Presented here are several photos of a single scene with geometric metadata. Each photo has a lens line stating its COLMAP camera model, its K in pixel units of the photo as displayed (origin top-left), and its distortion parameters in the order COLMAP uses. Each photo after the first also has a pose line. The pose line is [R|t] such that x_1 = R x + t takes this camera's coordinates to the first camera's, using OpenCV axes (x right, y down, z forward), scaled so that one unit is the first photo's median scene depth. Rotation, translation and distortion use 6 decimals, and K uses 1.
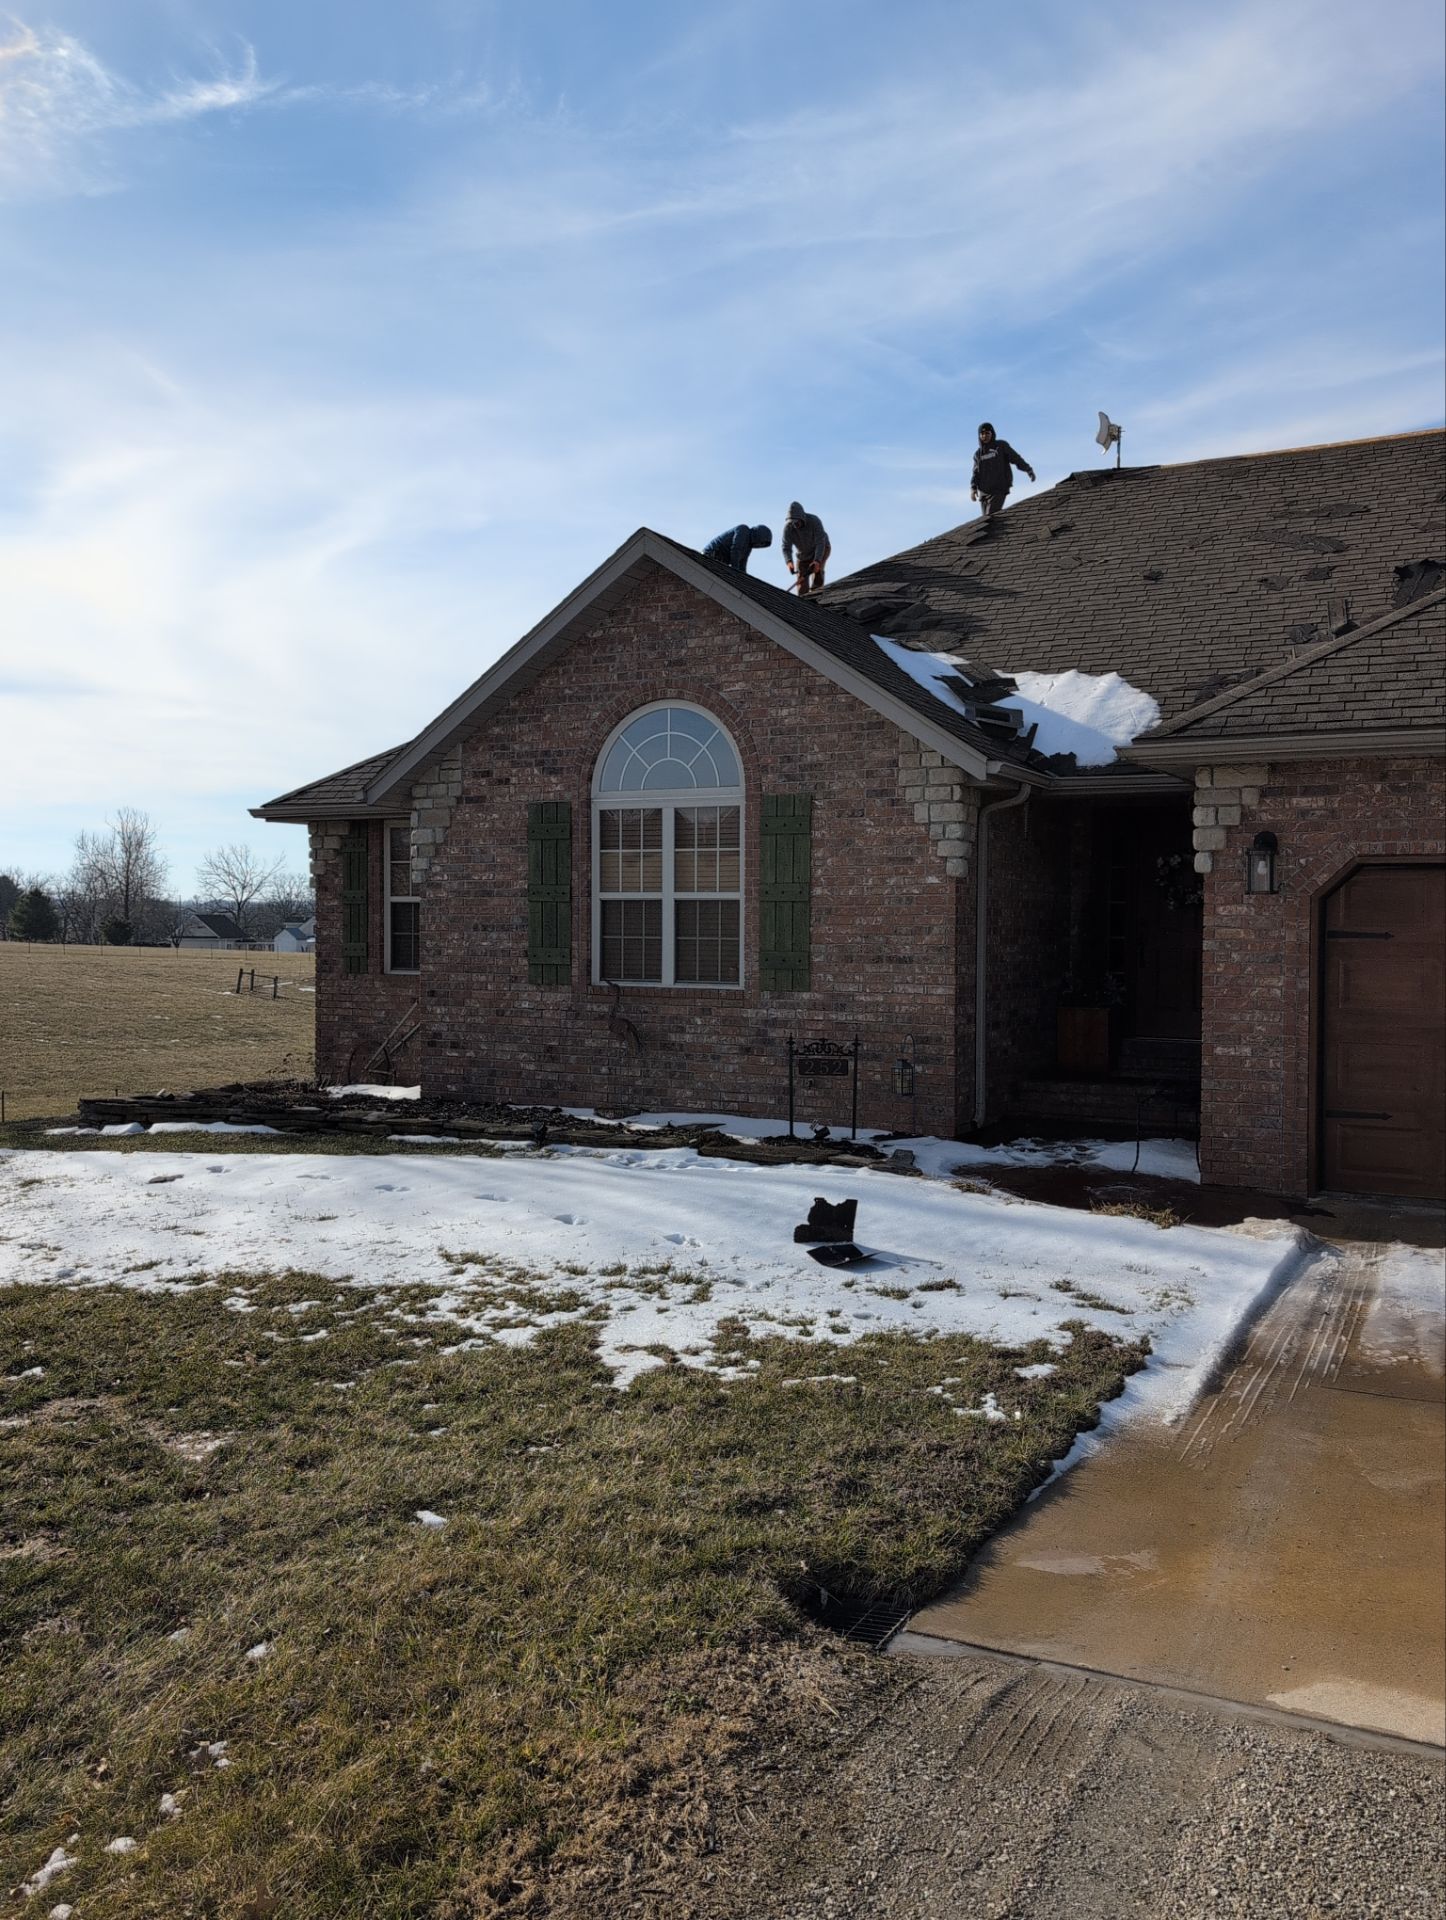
lens RADIAL K [[1491.7, 0, 723.0], [0, 1491.7, 960.0], [0, 0, 1]] dist [-0.005514, -0.014075]
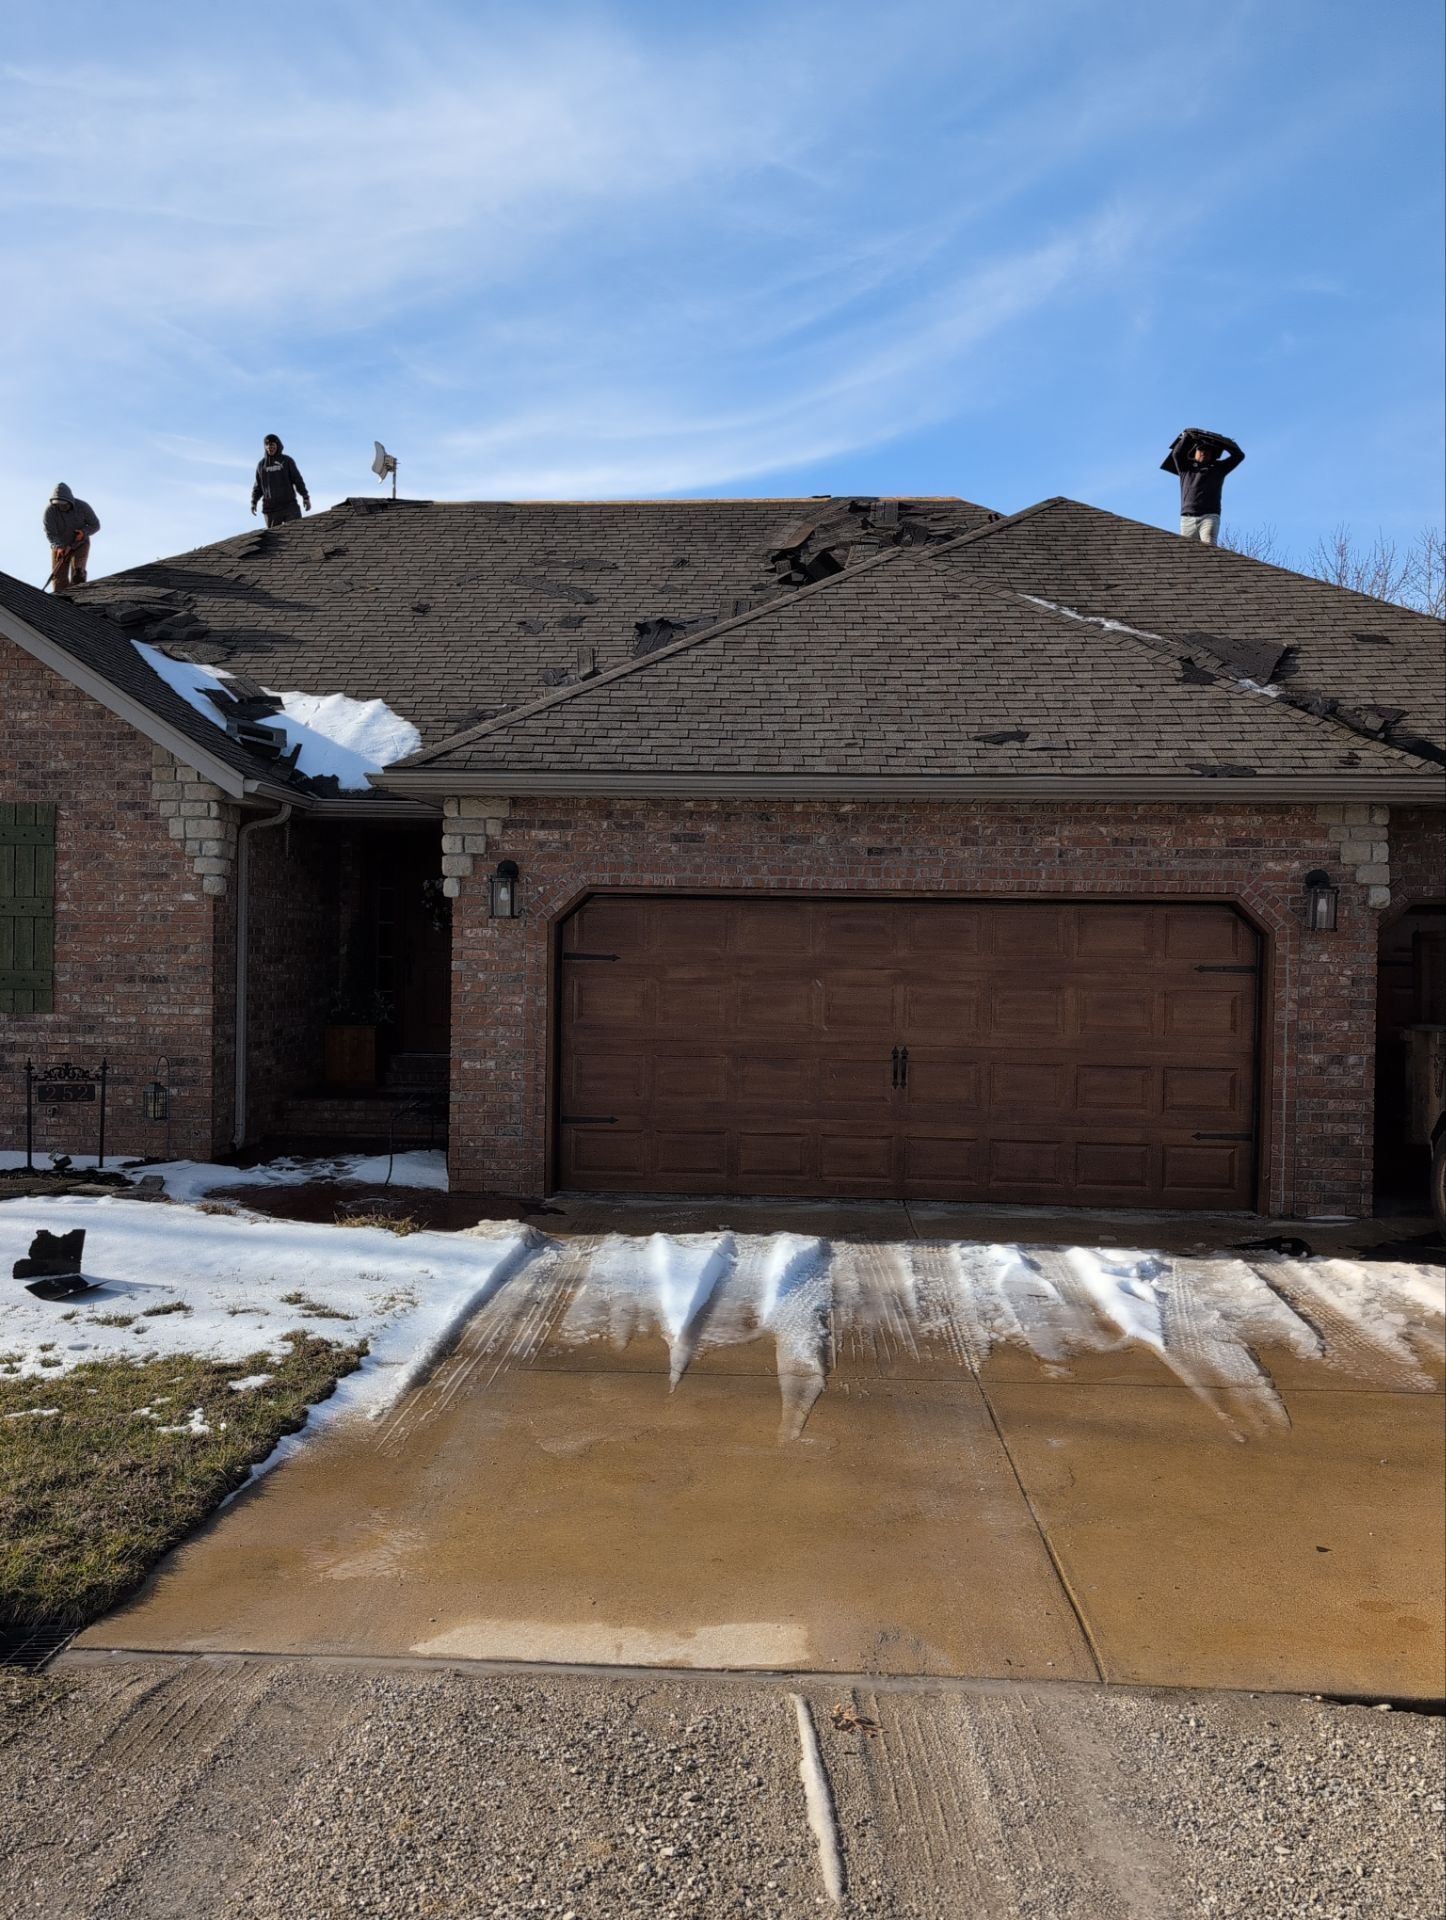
lens RADIAL K [[1534.6, 0, 723.0], [0, 1534.6, 960.0], [0, 0, 1]] dist [0.008447, -0.017026]
pose [[0.911079, 0.005194, 0.412198, 0.049591], [-0.000599, 0.999936, -0.011276, -0.001654], [-0.412230, 0.010026, 0.911024, -0.068549]]
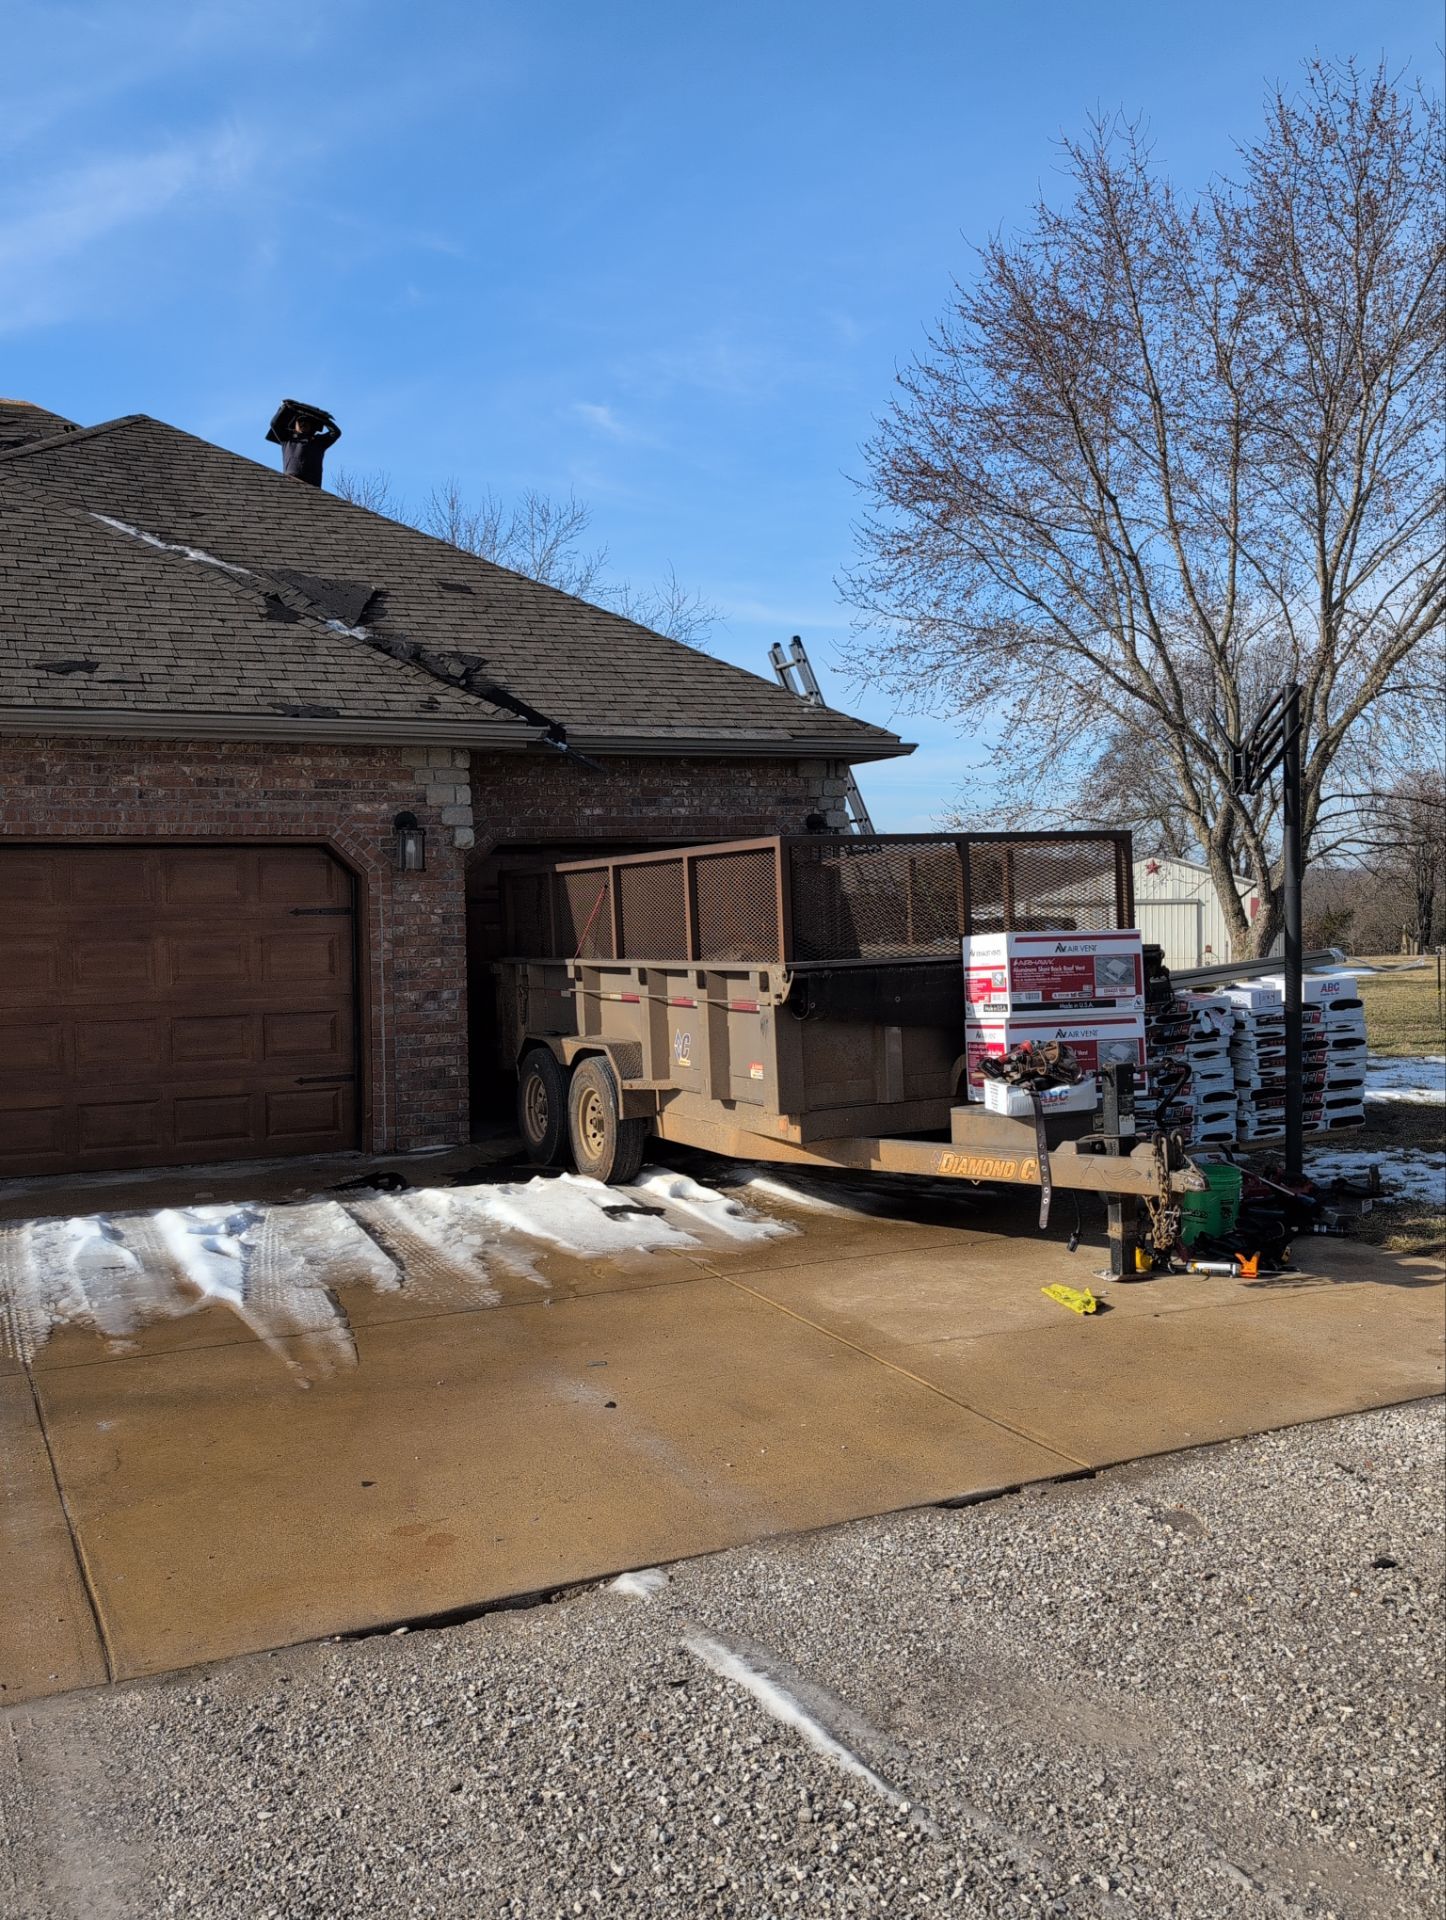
lens RADIAL K [[1506.1, 0, 748.4], [0, 1506.1, 949.6], [0, 0, 1]] dist [0.004401, -0.015226]
pose [[0.593130, -0.043810, 0.803914, 0.129971], [0.035461, 0.998971, 0.028276, -0.000454], [-0.804325, 0.011736, 0.594073, -0.092572]]
